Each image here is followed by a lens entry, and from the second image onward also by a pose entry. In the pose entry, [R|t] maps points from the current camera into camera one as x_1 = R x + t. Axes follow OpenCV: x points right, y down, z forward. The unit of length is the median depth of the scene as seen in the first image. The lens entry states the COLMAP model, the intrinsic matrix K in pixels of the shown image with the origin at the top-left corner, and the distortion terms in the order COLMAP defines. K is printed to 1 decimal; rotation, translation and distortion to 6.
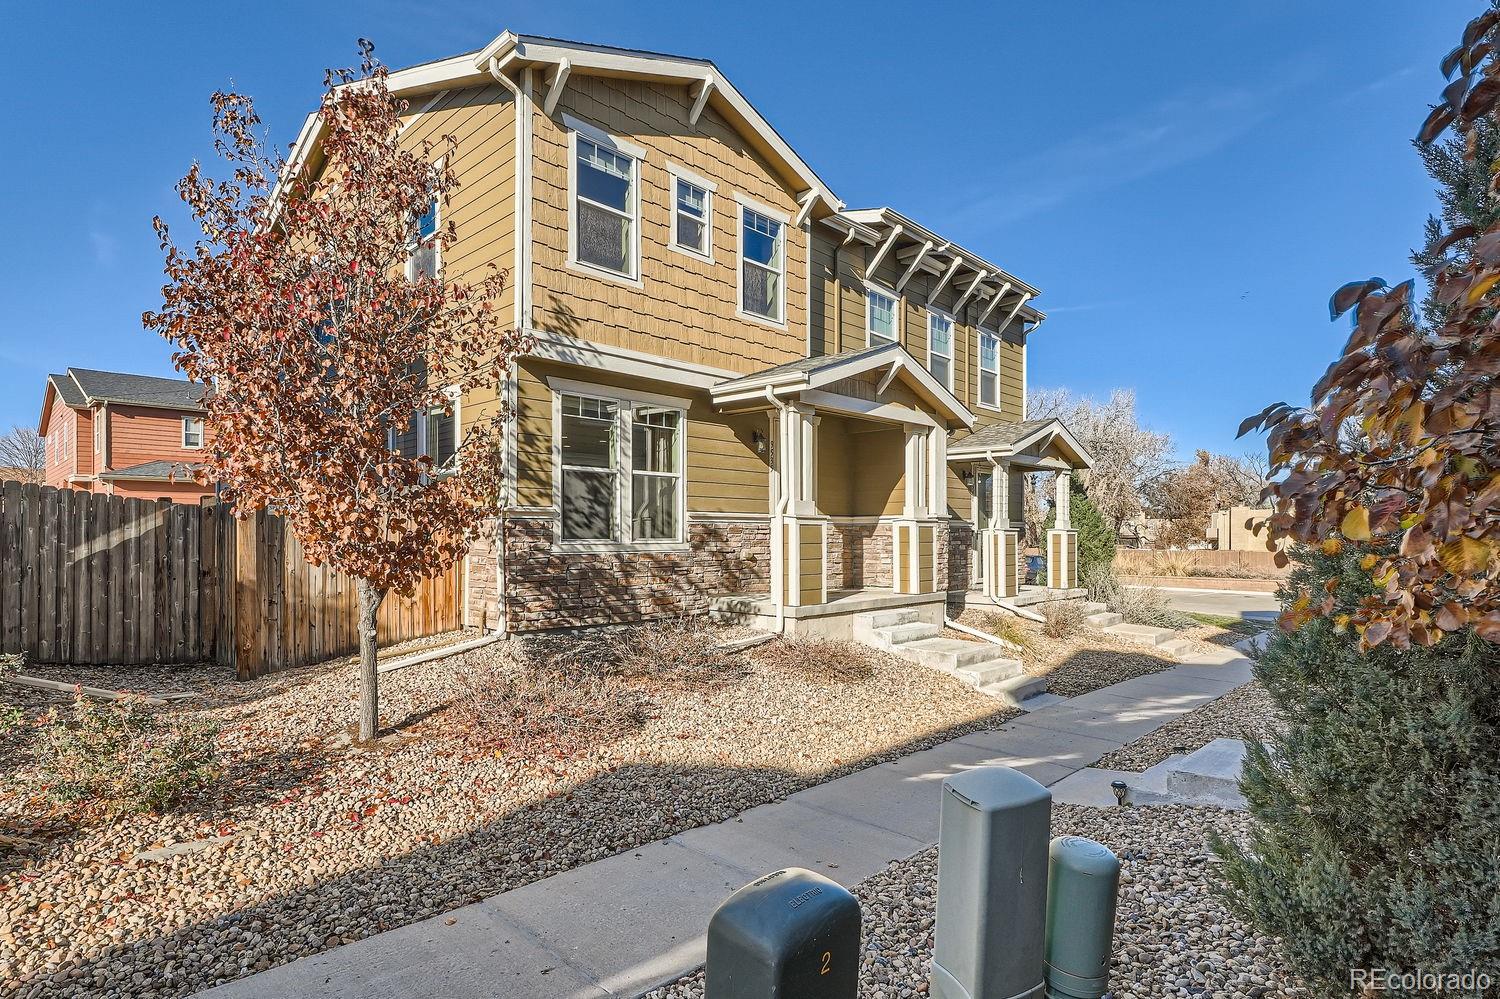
lens RADIAL K [[742.8, 0, 752.9], [0, 742.8, 534.2], [0, 0, 1]] dist [-0.023373, -0.000387]
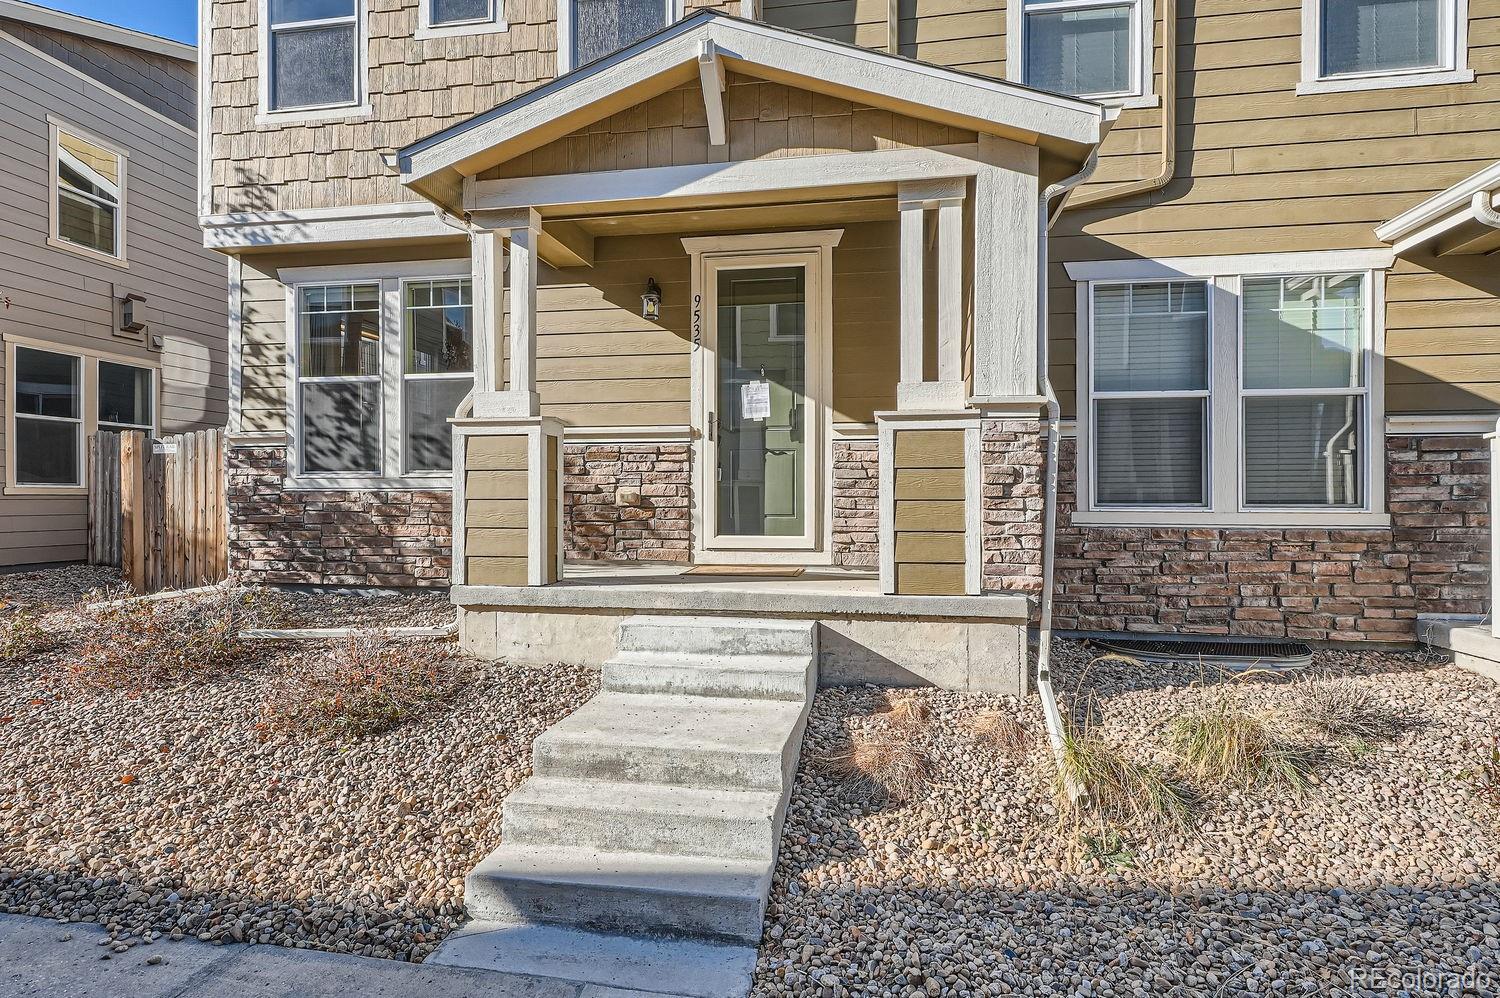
lens RADIAL K [[833.1, 0, 750.2], [0, 833.1, 491.8], [0, 0, 1]] dist [0.001264, -0.000246]
pose [[0.566458, -0.007421, -0.824057, 0.743864], [0.002919, 0.999971, -0.006999, 0.036537], [0.824086, 0.001559, 0.566463, 0.894046]]
